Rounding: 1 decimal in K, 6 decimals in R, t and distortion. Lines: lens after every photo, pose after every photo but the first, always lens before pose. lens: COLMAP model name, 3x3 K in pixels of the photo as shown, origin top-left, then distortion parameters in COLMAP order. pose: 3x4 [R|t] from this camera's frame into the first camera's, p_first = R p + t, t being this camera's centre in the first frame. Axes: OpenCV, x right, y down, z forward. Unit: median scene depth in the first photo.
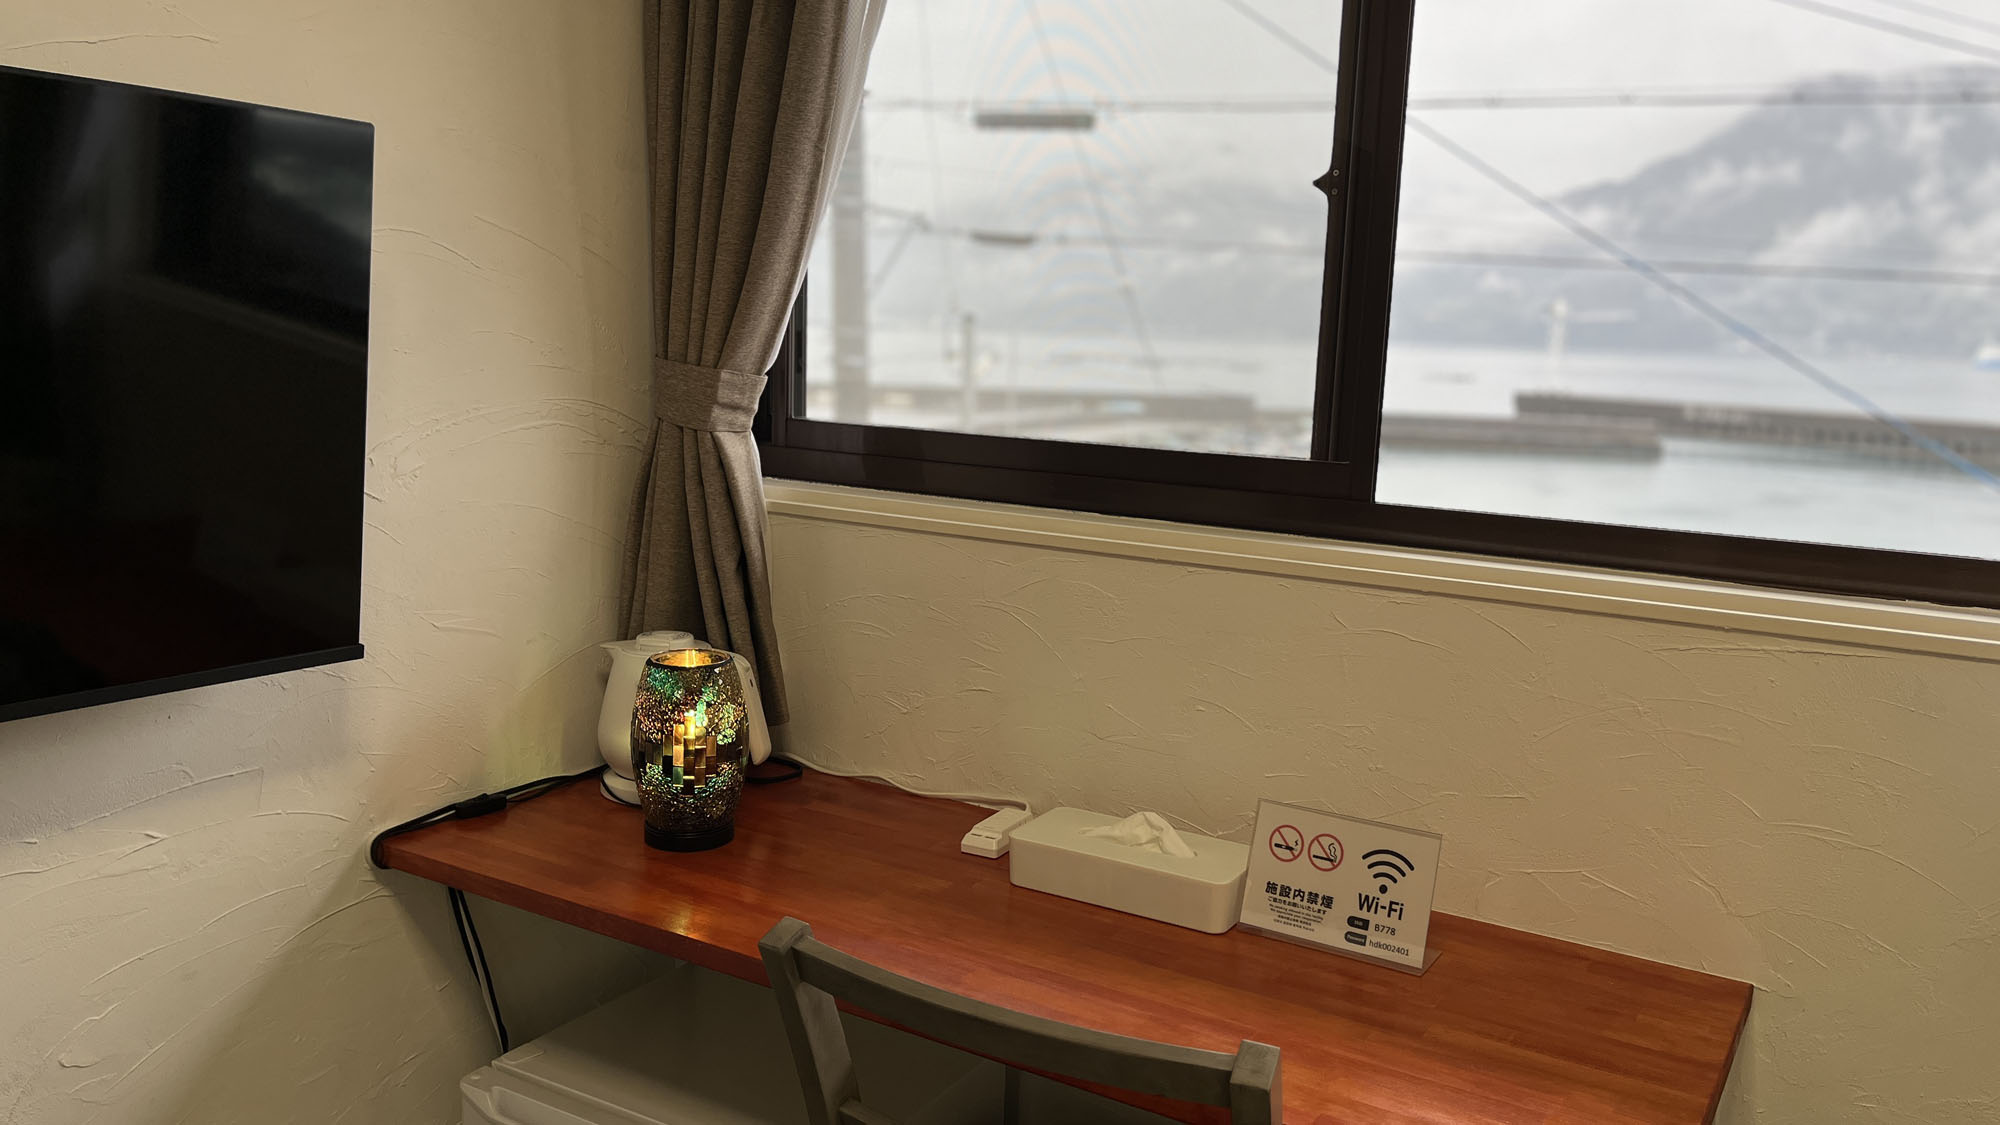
lens RADIAL K [[1477.5, 0, 1000.0], [0, 1477.5, 562.5], [0, 0, 1]] dist [0.052834, -0.071067]
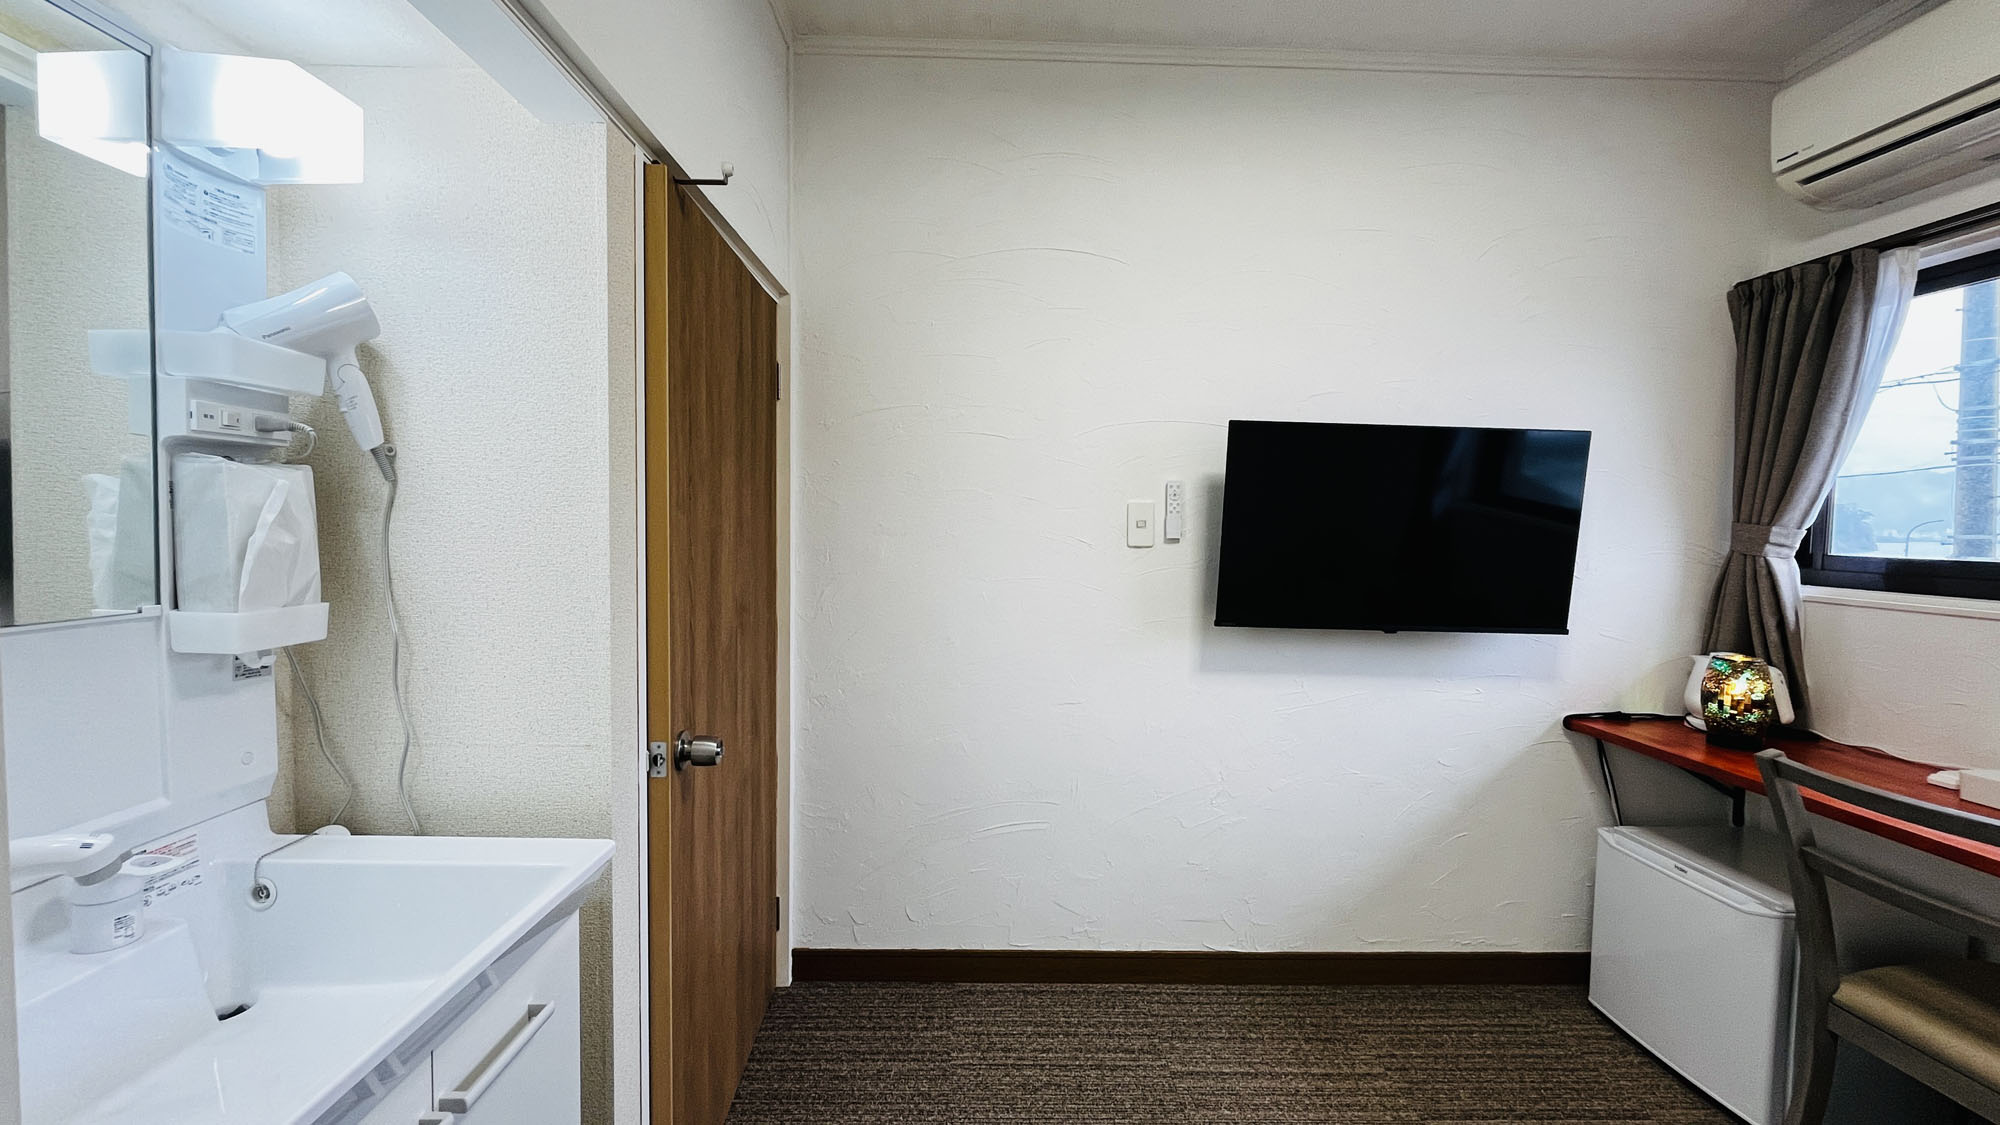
lens RADIAL K [[806.4, 0, 1000.0], [0, 806.4, 562.5], [0, 0, 1]] dist [-0.001859, -0.000359]
pose [[0.536082, 0.015394, -0.844026, 0.179183], [-0.132799, 0.988922, -0.066310, 0.134892], [0.833655, 0.147633, 0.532188, -0.474666]]
